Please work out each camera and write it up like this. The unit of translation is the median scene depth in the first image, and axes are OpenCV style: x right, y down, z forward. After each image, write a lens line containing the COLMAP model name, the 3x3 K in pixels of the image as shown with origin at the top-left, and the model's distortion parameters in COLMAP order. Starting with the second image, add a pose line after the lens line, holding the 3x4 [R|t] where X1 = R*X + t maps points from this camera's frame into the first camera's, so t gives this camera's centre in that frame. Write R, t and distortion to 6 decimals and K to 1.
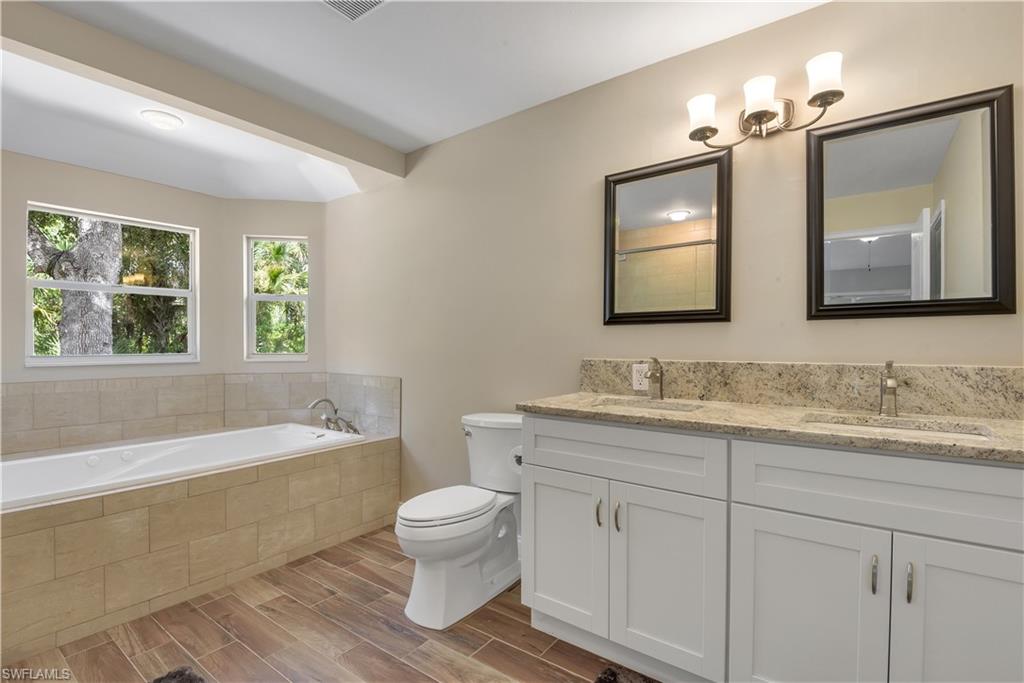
lens RADIAL K [[475.7, 0, 512.9], [0, 475.7, 342.7], [0, 0, 1]] dist [0.020724, -0.024875]
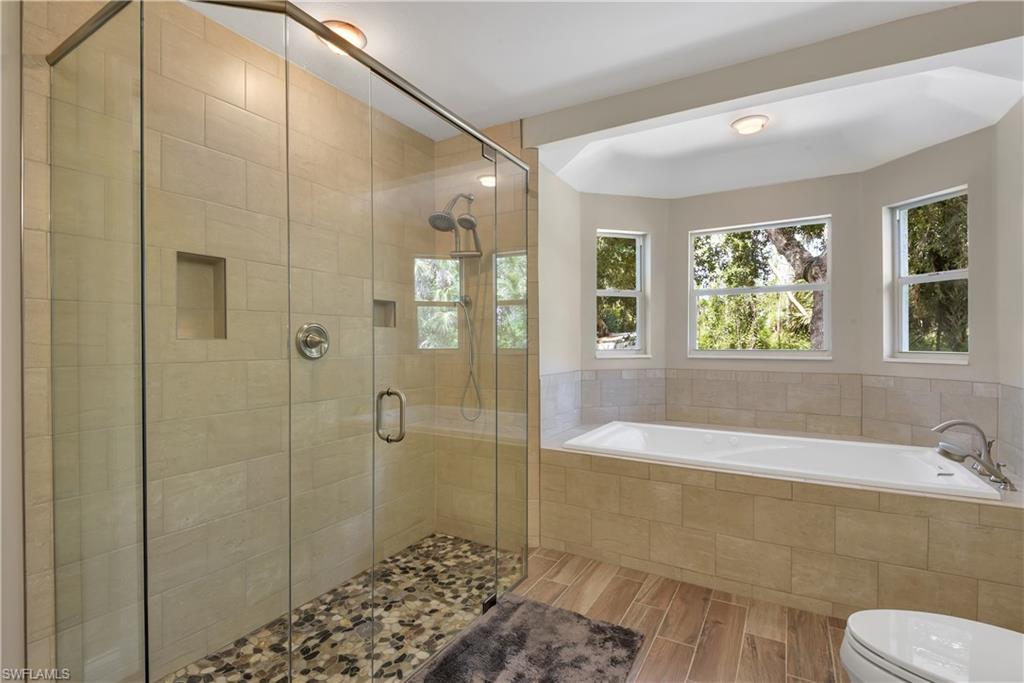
lens RADIAL K [[475.7, 0, 512.9], [0, 475.7, 342.7], [0, 0, 1]] dist [0.020724, -0.024875]
pose [[0.114378, 0.003985, -0.993429, 0.242927], [0.005834, 0.999972, 0.004683, 0.000353], [0.993420, -0.006331, 0.114352, 0.376692]]
